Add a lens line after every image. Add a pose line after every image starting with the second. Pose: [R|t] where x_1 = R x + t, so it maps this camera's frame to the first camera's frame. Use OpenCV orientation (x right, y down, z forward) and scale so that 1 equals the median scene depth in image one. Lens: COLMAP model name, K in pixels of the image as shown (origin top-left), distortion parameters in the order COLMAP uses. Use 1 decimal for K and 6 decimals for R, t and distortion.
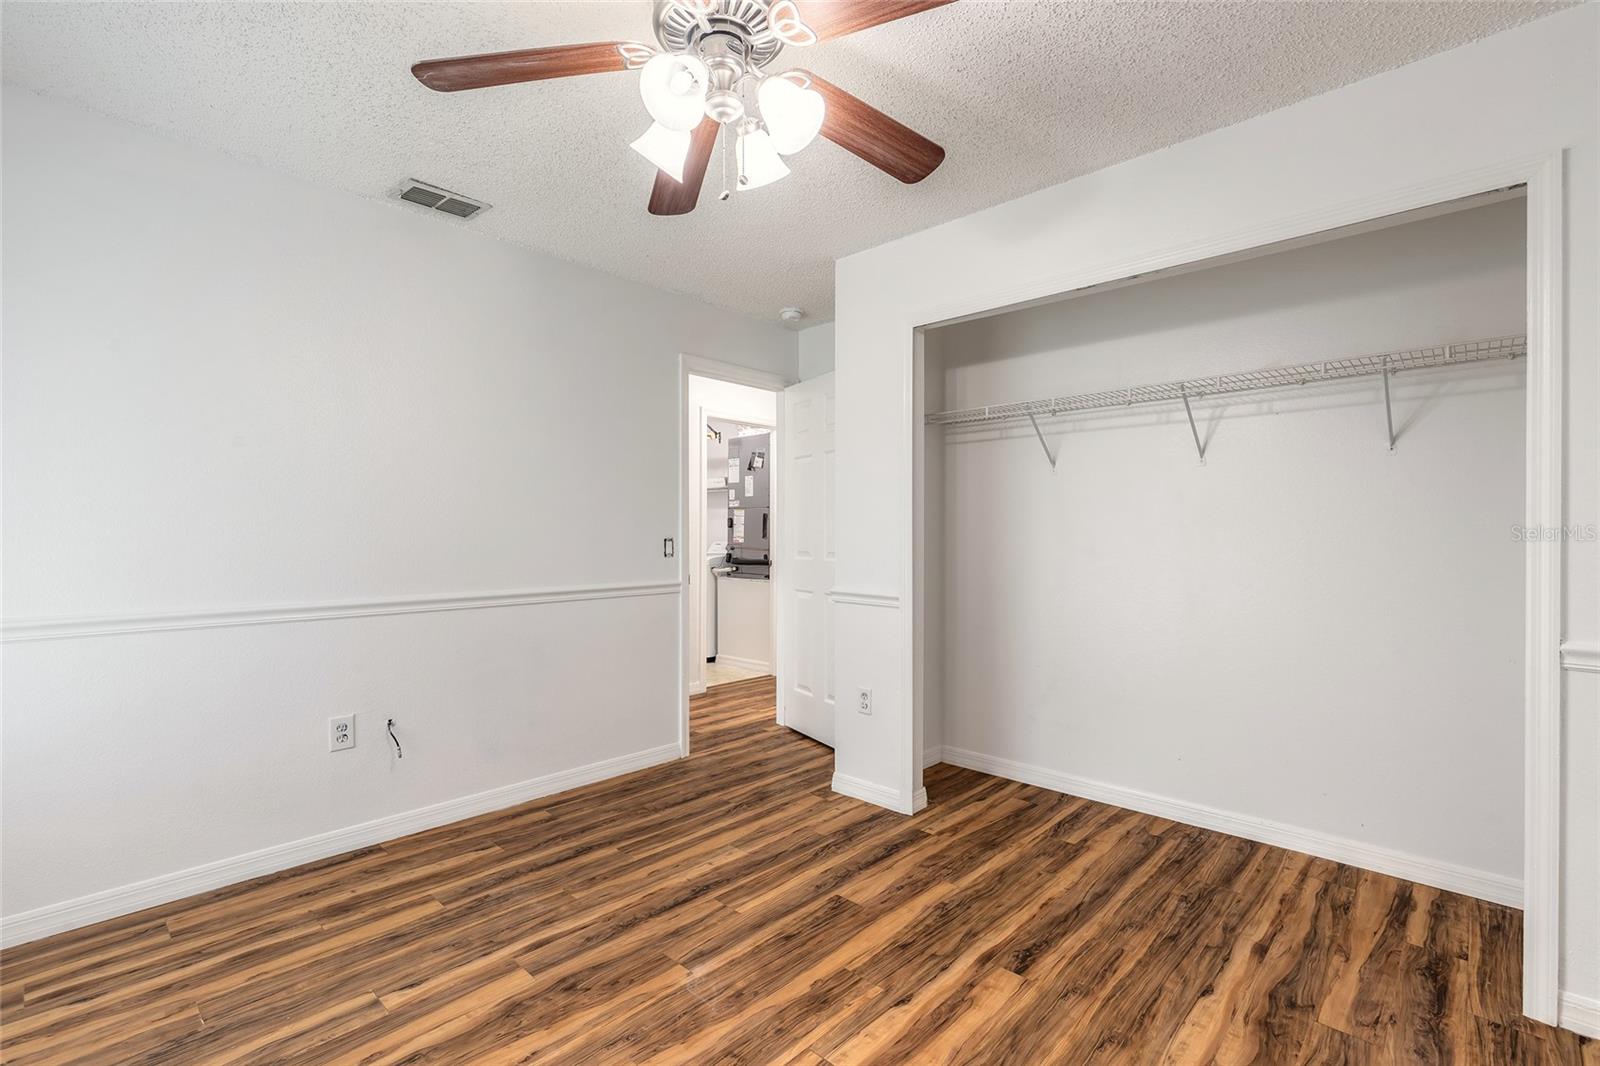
lens RADIAL K [[723.0, 0, 800.4], [0, 723.0, 529.6], [0, 0, 1]] dist [0.015256, -0.002572]
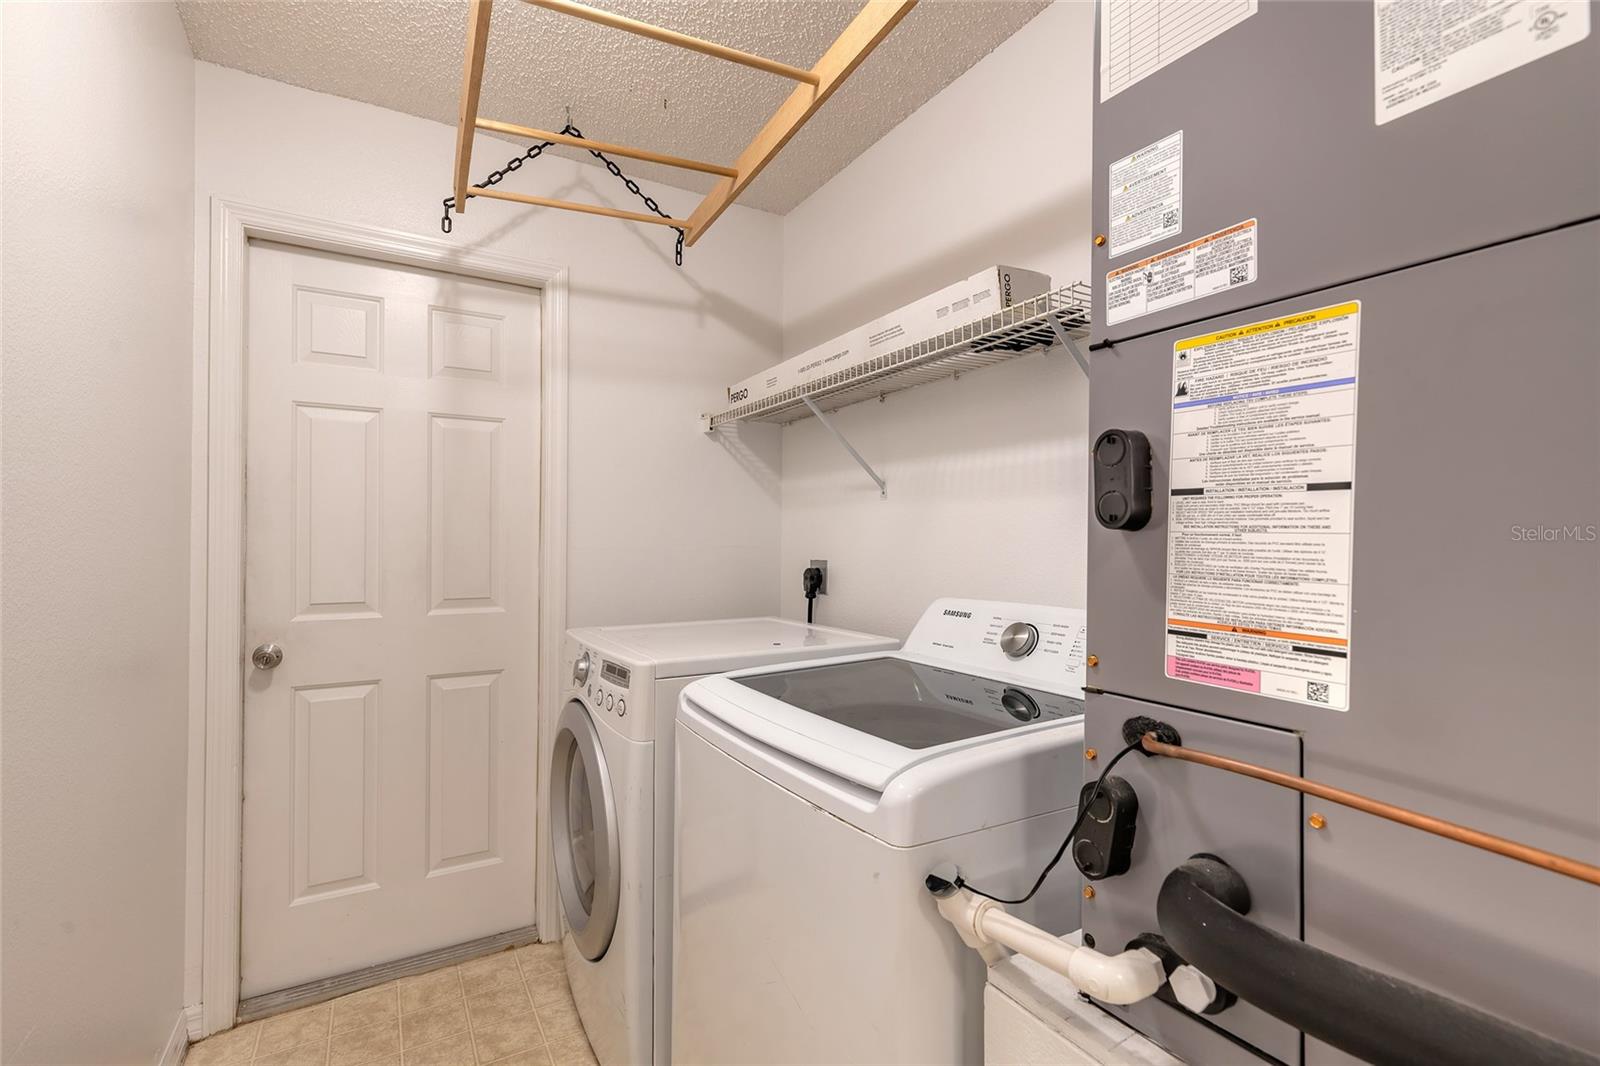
lens RADIAL K [[723.0, 0, 799.3], [0, 723.0, 537.1], [0, 0, 1]] dist [0.015256, -0.002572]
pose [[0.958461, 0.005113, -0.285178, -0.112208], [-0.008122, 0.999923, -0.009372, -0.000239], [0.285108, 0.011299, 0.958429, 0.894387]]
